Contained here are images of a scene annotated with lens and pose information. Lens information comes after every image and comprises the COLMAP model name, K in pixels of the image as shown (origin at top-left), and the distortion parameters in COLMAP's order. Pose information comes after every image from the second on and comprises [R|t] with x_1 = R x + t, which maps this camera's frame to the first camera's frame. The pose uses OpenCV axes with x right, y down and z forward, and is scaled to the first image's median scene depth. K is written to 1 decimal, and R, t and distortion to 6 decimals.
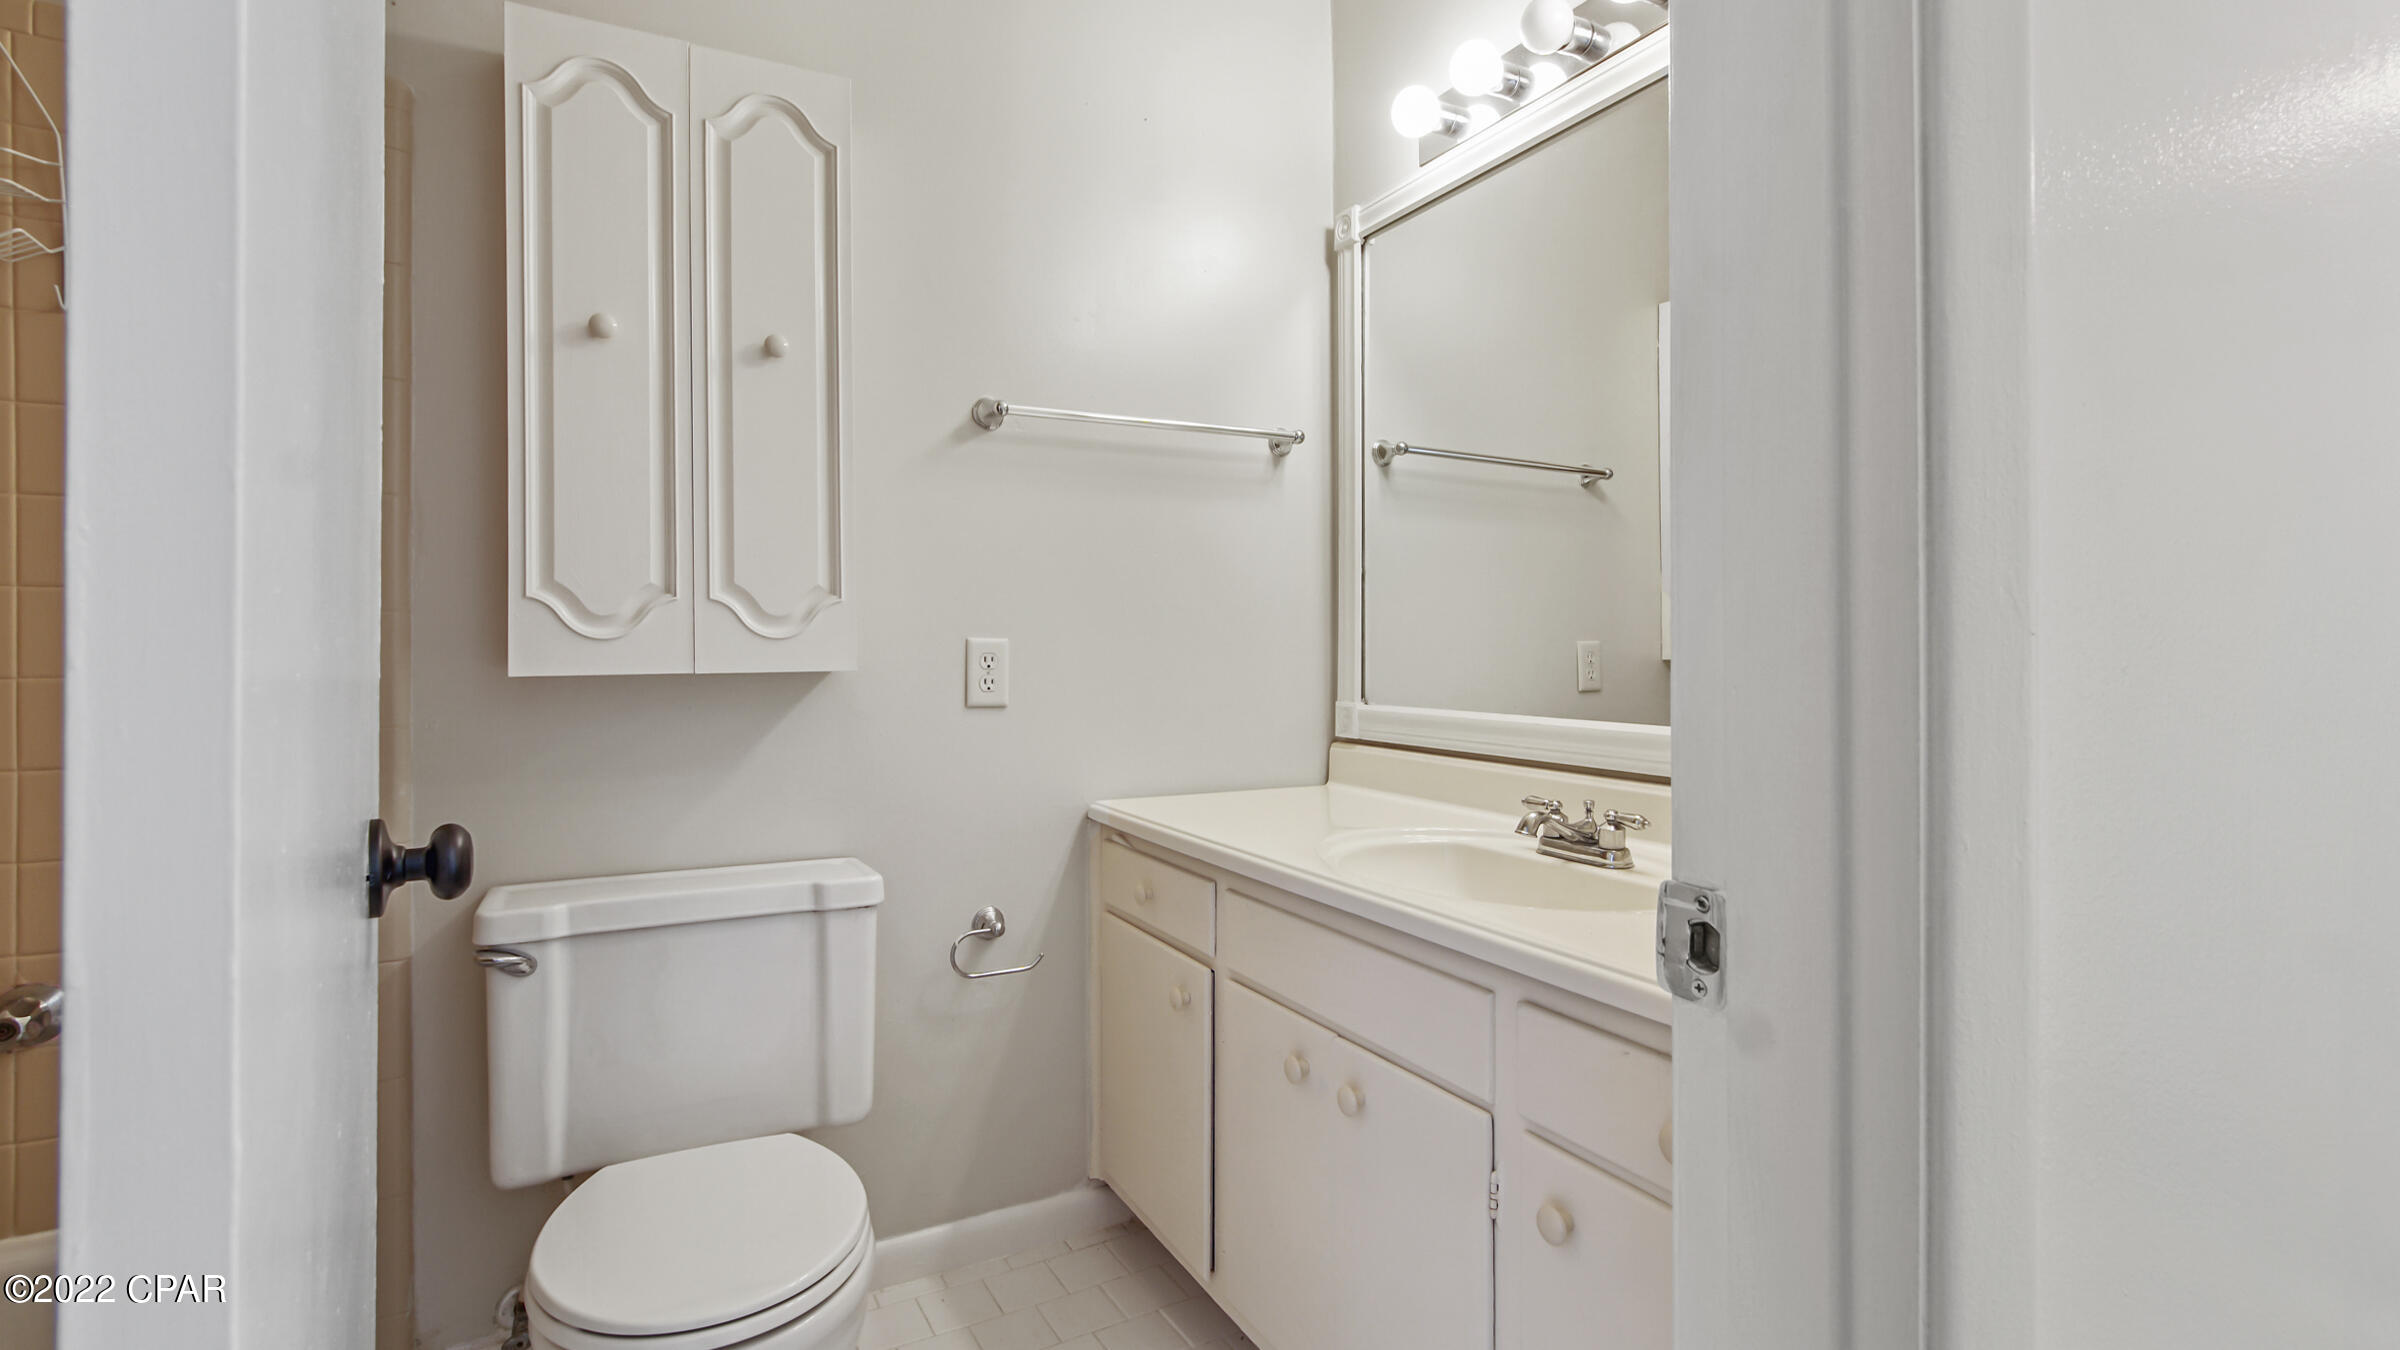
lens RADIAL K [[1149.5, 0, 1207.2], [0, 1149.5, 658.1], [0, 0, 1]] dist [-0.003455, 0.000480]
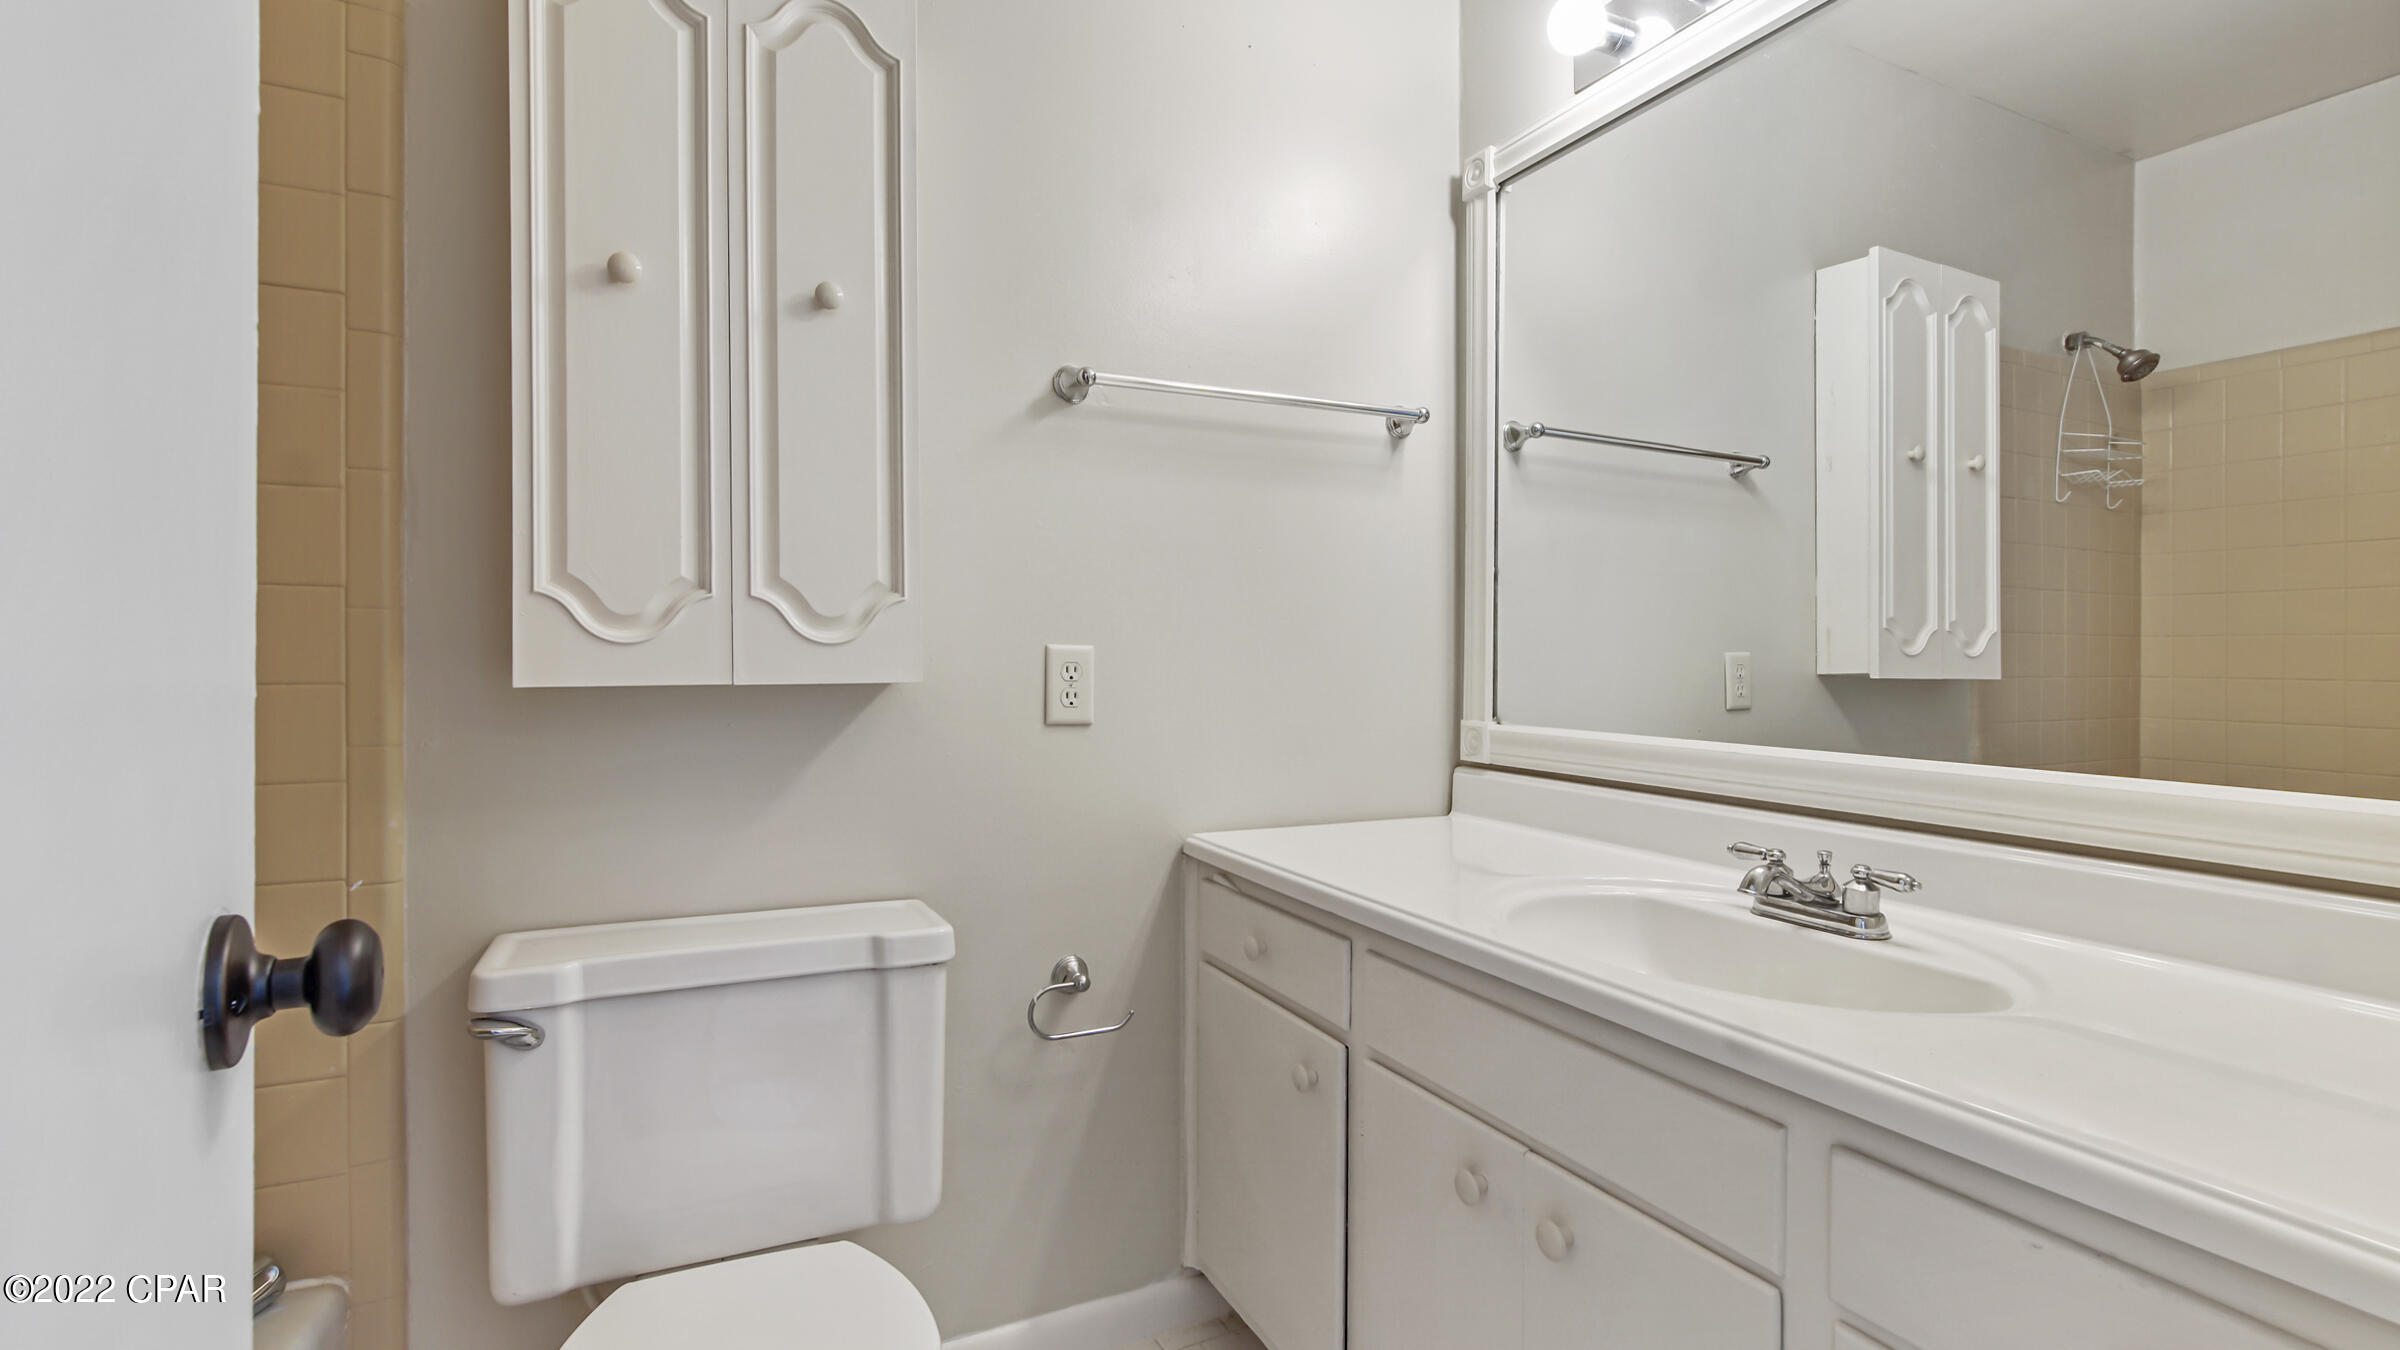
lens RADIAL K [[1126.6, 0, 1196.8], [0, 1126.6, 688.8], [0, 0, 1]] dist [-0.004779, -0.000121]
pose [[0.999101, 0.007574, -0.041712, -0.069233], [-0.006753, 0.999781, 0.019805, -0.002226], [0.041853, -0.019506, 0.998933, 0.181775]]
